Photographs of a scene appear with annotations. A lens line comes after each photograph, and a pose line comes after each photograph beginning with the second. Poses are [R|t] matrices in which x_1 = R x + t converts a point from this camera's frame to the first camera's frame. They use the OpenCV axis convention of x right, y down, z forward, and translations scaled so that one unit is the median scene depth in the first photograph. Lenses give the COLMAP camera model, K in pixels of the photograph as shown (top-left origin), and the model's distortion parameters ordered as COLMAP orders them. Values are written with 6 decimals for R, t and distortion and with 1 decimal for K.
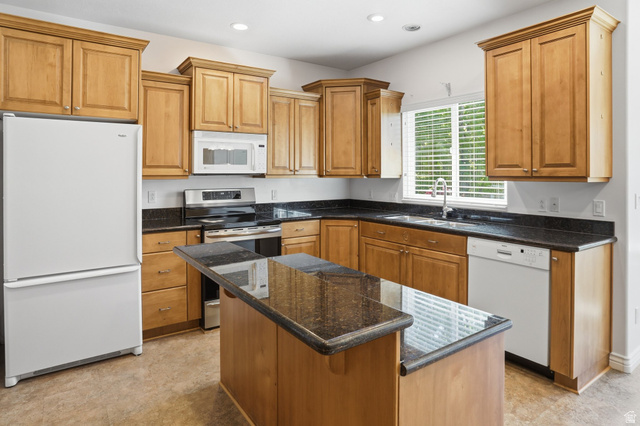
lens RADIAL K [[380.5, 0, 316.6], [0, 380.5, 165.8], [0, 0, 1]] dist [-0.024782, 0.000355]
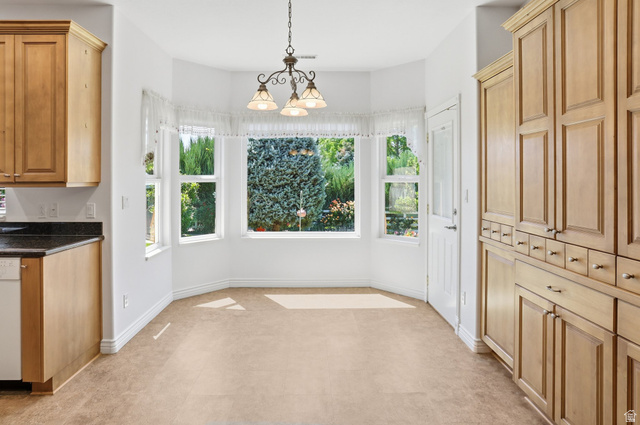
lens RADIAL K [[367.2, 0, 302.8], [0, 367.2, 179.5], [0, 0, 1]] dist [-0.020800, 0.007578]
pose [[0.581510, -0.005059, 0.813524, 0.243688], [-0.006180, 0.999924, 0.010636, 0.007240], [-0.813516, -0.011213, 0.581435, -0.107371]]
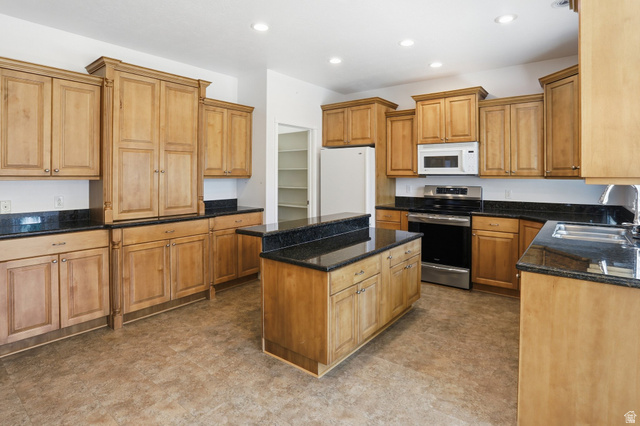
lens RADIAL K [[339.9, 0, 322.7], [0, 339.9, 173.3], [0, 0, 1]] dist [-0.039219, 0.008845]
pose [[0.297176, -0.004153, -0.954814, 1.021518], [0.014062, 0.999901, 0.000028, 0.014454], [0.954719, -0.013435, 0.297205, 0.322541]]
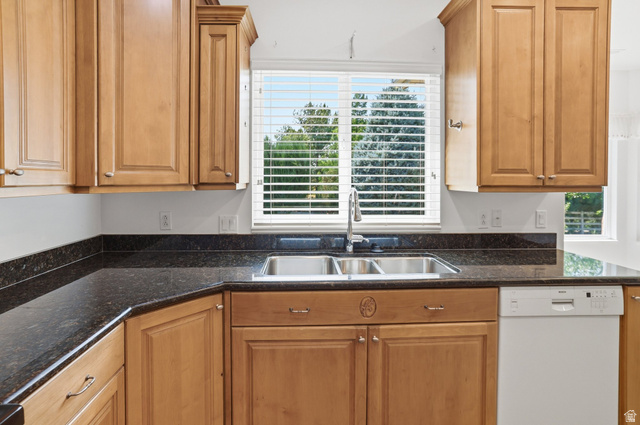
lens RADIAL K [[339.9, 0, 307.9], [0, 339.9, 174.5], [0, 0, 1]] dist [-0.039219, 0.008845]
pose [[0.537803, 0.007309, 0.843039, -0.220581], [-0.020553, 0.999779, 0.004444, 0.012431], [-0.842820, -0.019717, 0.537834, 1.009124]]
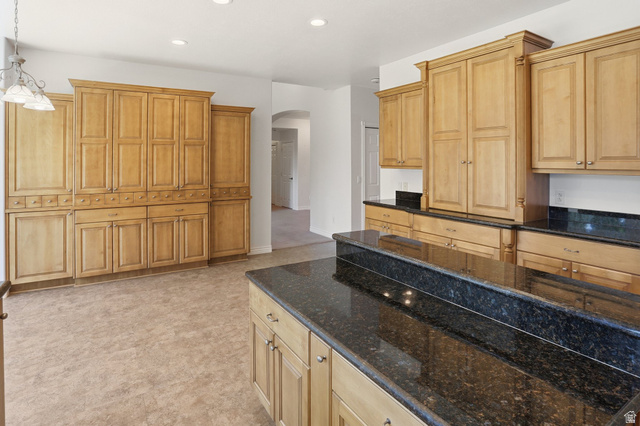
lens RADIAL K [[339.9, 0, 306.6], [0, 339.9, 159.3], [0, 0, 1]] dist [-0.039219, 0.008845]
pose [[-0.997312, 0.003858, 0.073171, 0.138088], [0.002597, 0.999847, -0.017321, 0.006515], [-0.073227, -0.017084, -0.997169, 1.222074]]
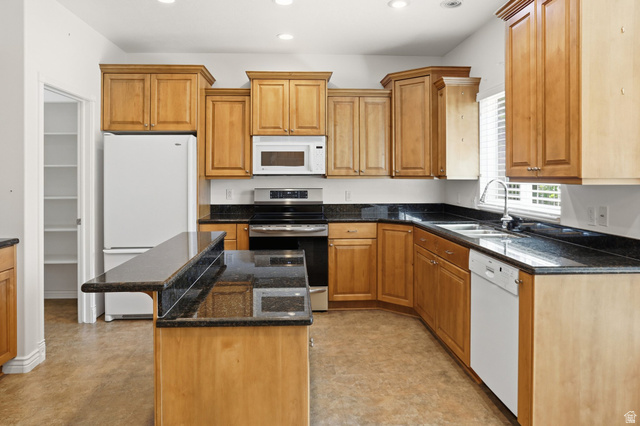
lens RADIAL K [[429.0, 0, 313.2], [0, 429.0, 169.8], [0, 0, 1]] dist [-0.029128, 0.011079]
pose [[0.851430, -0.006962, -0.524423, 0.619352], [0.011066, 0.999928, 0.004692, 0.003731], [0.524352, -0.009798, 0.851445, 0.012232]]
